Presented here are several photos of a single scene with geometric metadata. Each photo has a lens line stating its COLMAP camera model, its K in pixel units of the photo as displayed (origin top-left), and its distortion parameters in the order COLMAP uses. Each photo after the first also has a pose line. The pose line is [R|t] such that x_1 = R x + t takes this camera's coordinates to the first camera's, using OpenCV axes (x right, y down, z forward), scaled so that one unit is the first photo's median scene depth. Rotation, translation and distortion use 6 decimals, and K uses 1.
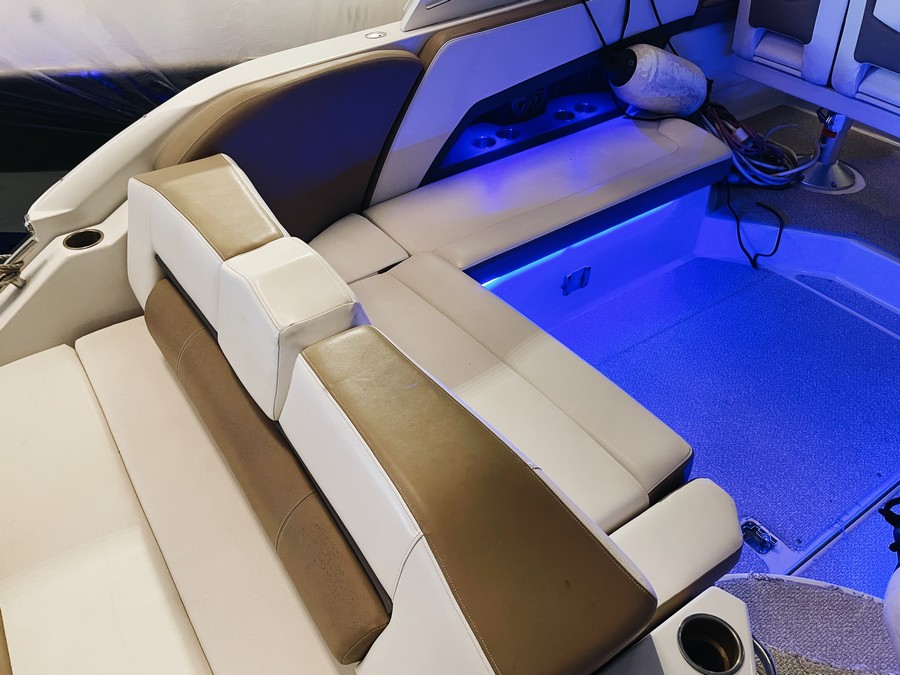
lens RADIAL K [[709.7, 0, 450.0], [0, 709.7, 337.5], [0, 0, 1]] dist [0.086621, -0.128535]
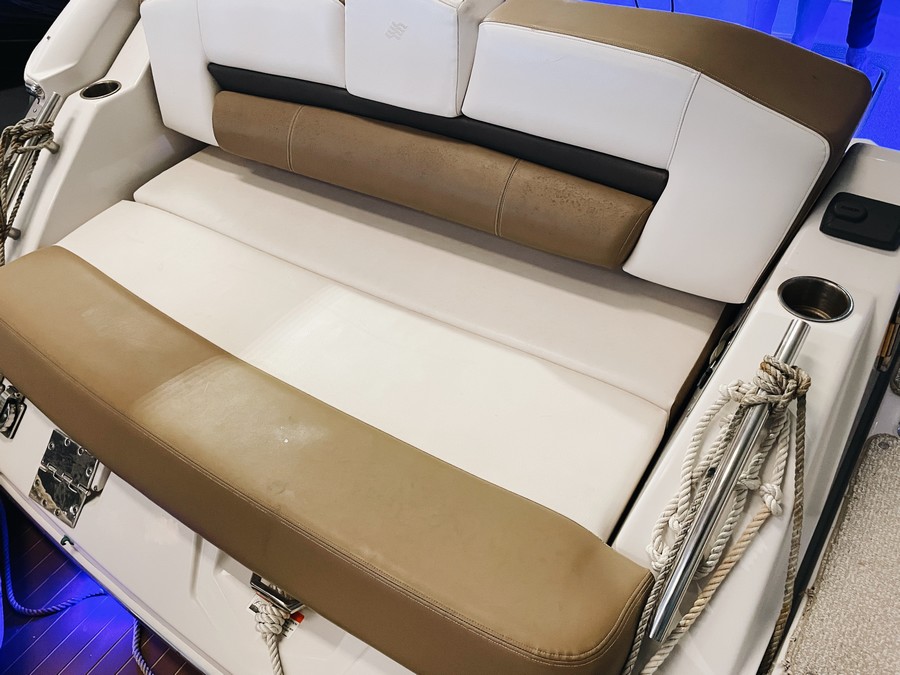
lens RADIAL K [[709.7, 0, 450.0], [0, 709.7, 337.5], [0, 0, 1]] dist [0.086621, -0.128535]
pose [[0.927749, -0.309513, 0.208527, -0.391109], [0.296171, 0.950573, 0.093236, 0.221635], [-0.227078, -0.024740, 0.973562, -0.023781]]
